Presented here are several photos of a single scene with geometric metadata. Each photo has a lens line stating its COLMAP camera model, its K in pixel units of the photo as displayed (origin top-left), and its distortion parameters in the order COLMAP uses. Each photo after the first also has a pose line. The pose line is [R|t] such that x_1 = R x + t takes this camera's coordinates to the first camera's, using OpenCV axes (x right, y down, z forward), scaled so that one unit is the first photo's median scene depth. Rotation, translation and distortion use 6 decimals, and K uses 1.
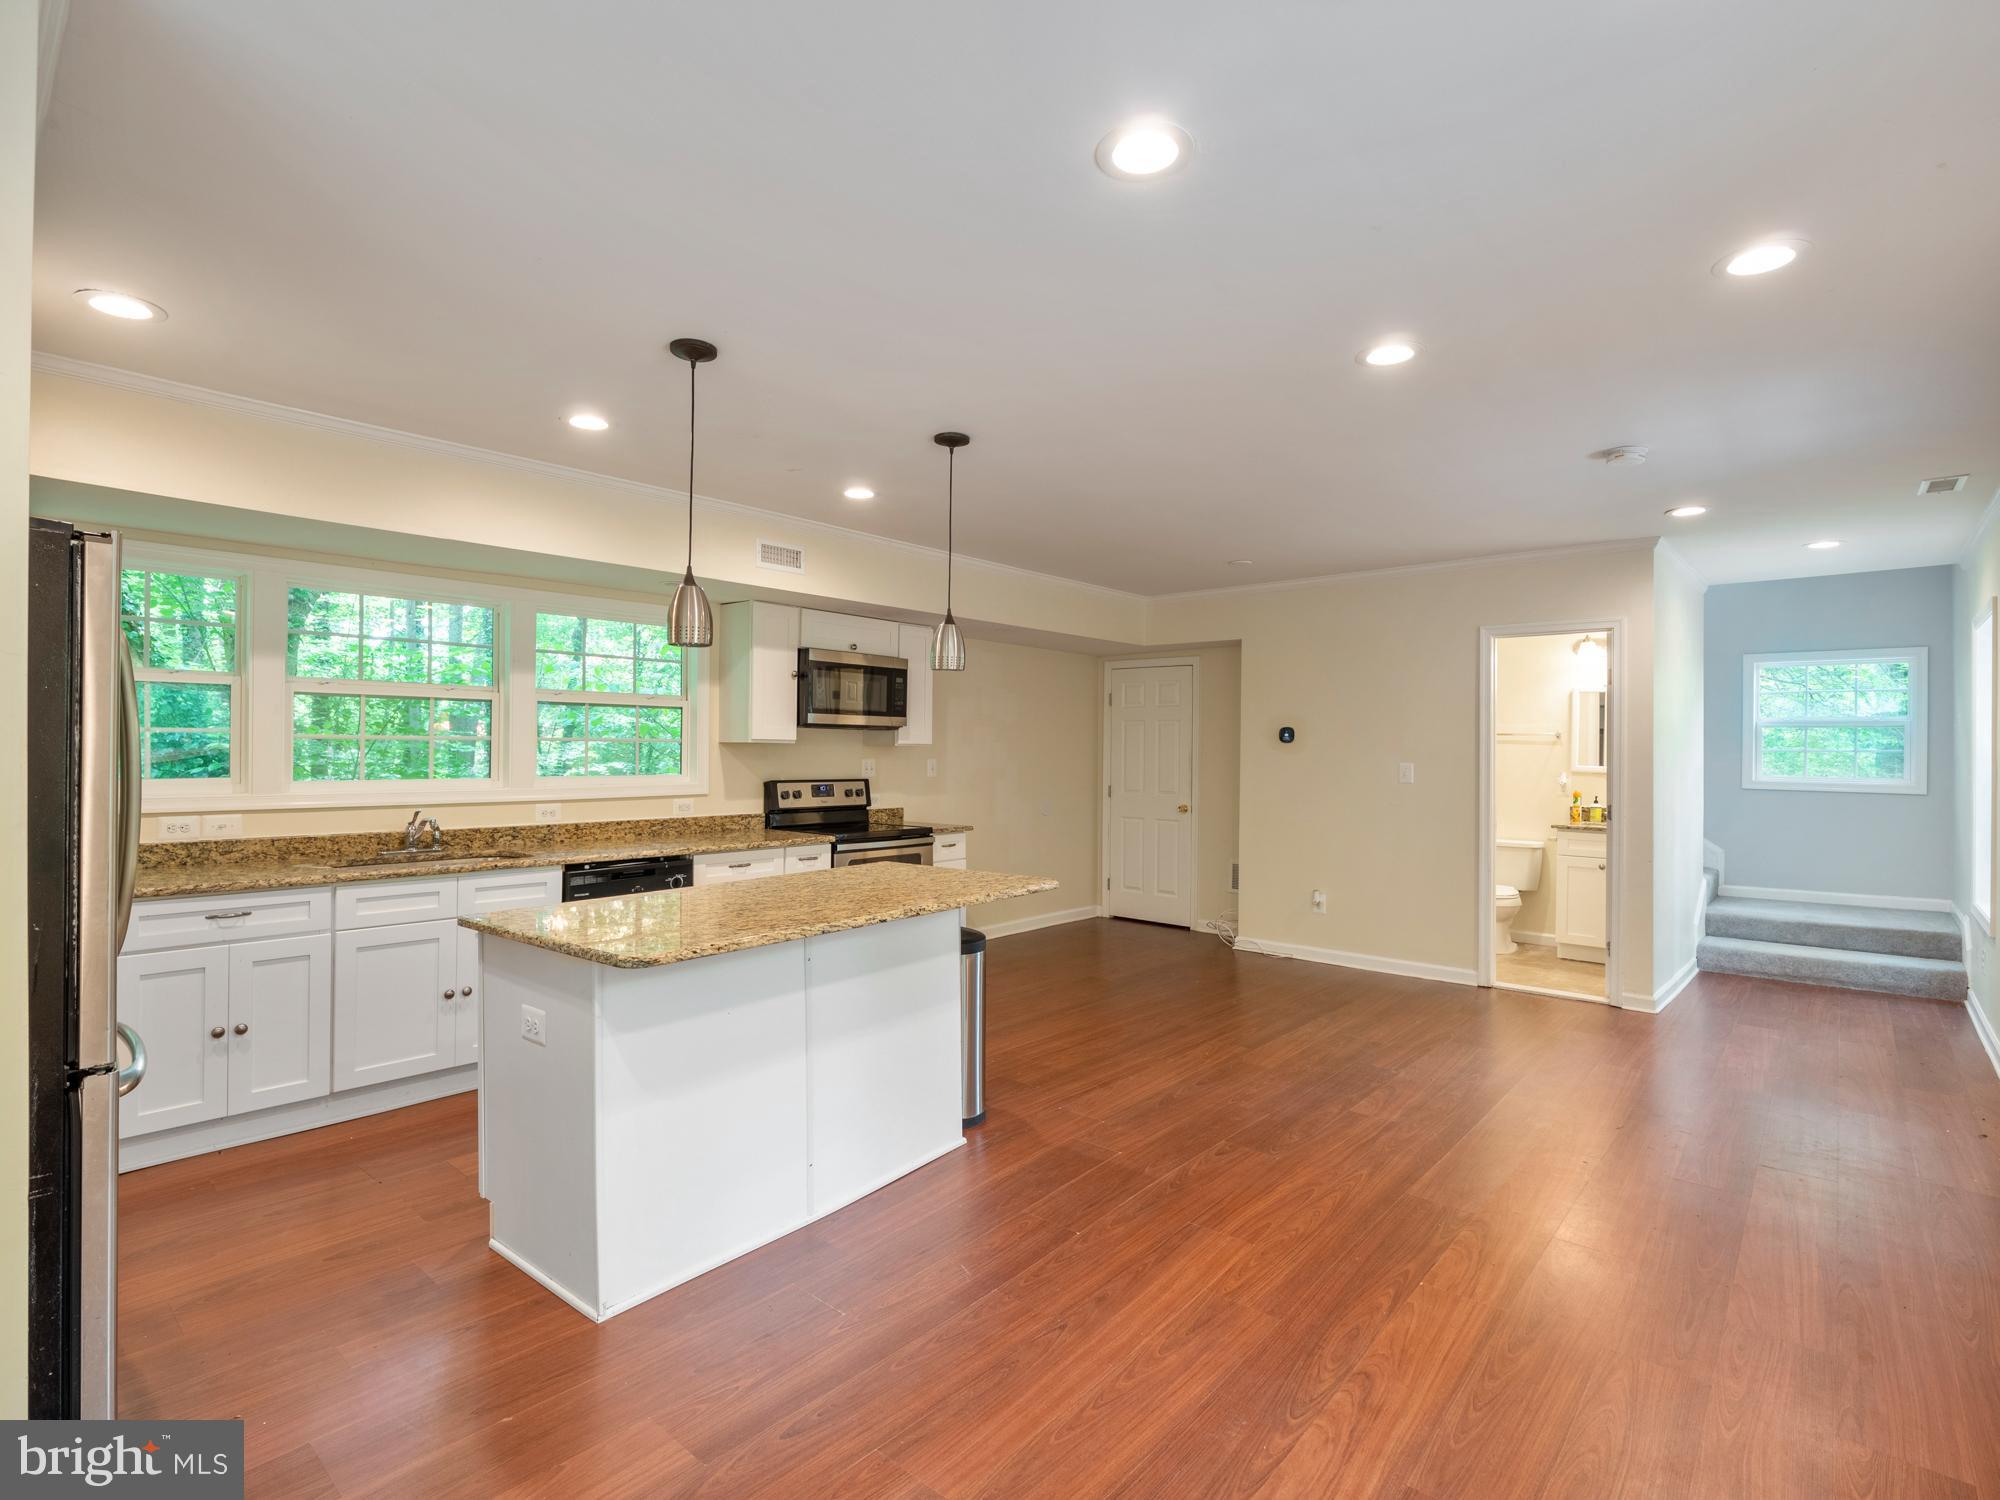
lens RADIAL K [[984.9, 0, 991.3], [0, 984.9, 748.7], [0, 0, 1]] dist [-0.005142, -0.000038]
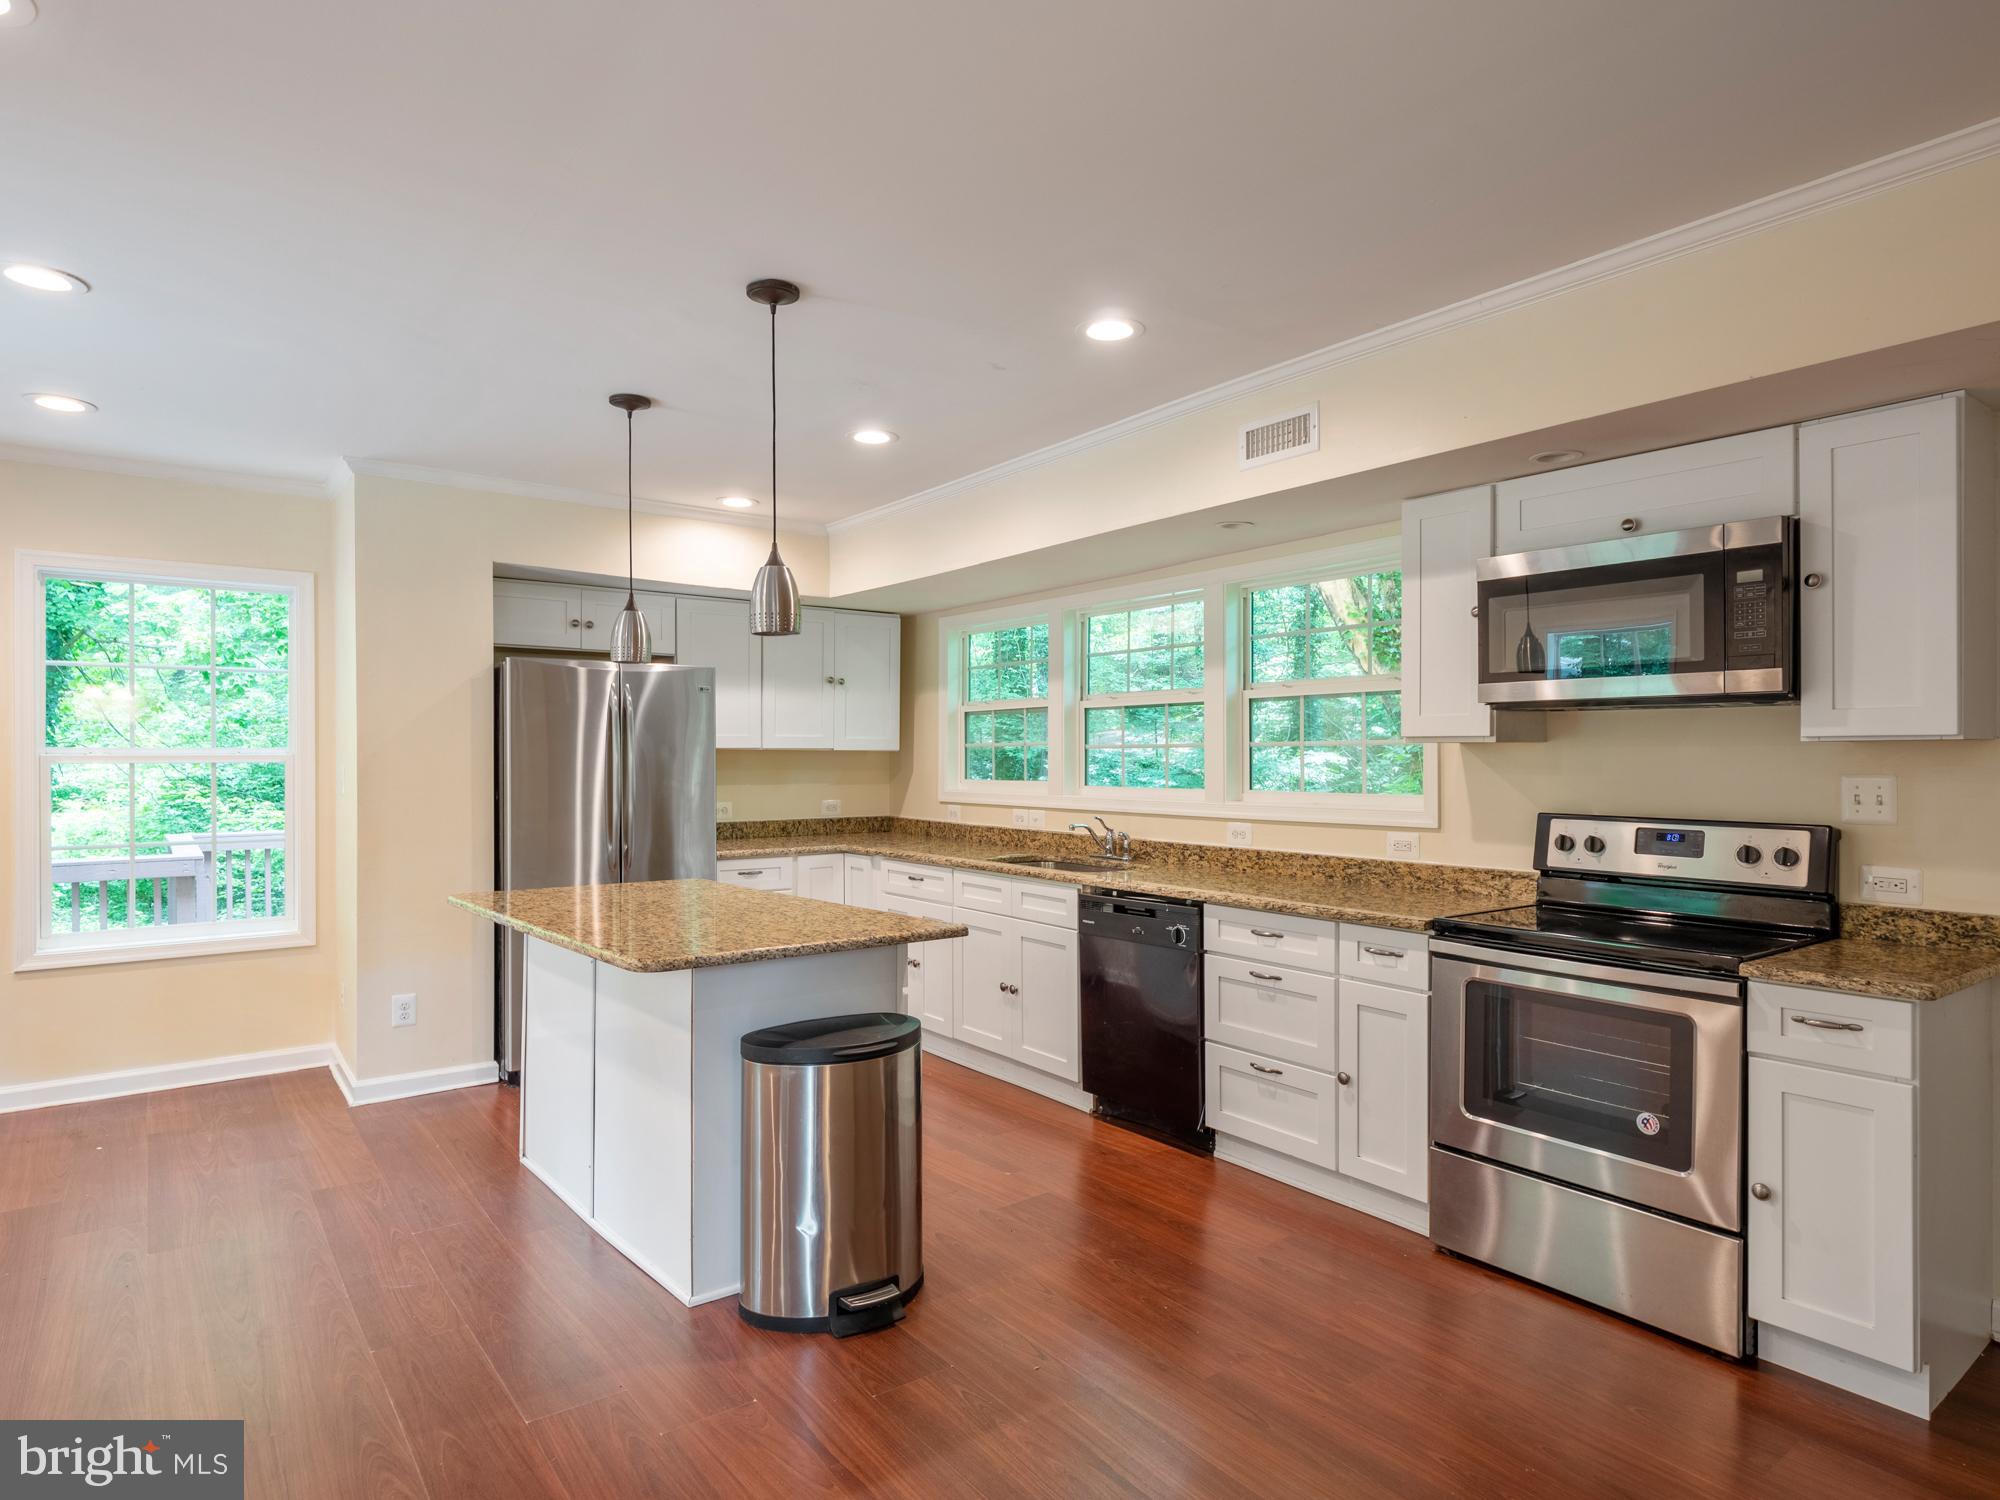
lens RADIAL K [[1132.1, 0, 994.6], [0, 1132.1, 761.4], [0, 0, 1]] dist [-0.002376, 0.001071]
pose [[-0.204513, -0.002676, -0.978860, 0.542105], [-0.000134, 0.999996, -0.002706, 0.007414], [0.978864, -0.000423, -0.204513, 1.035372]]
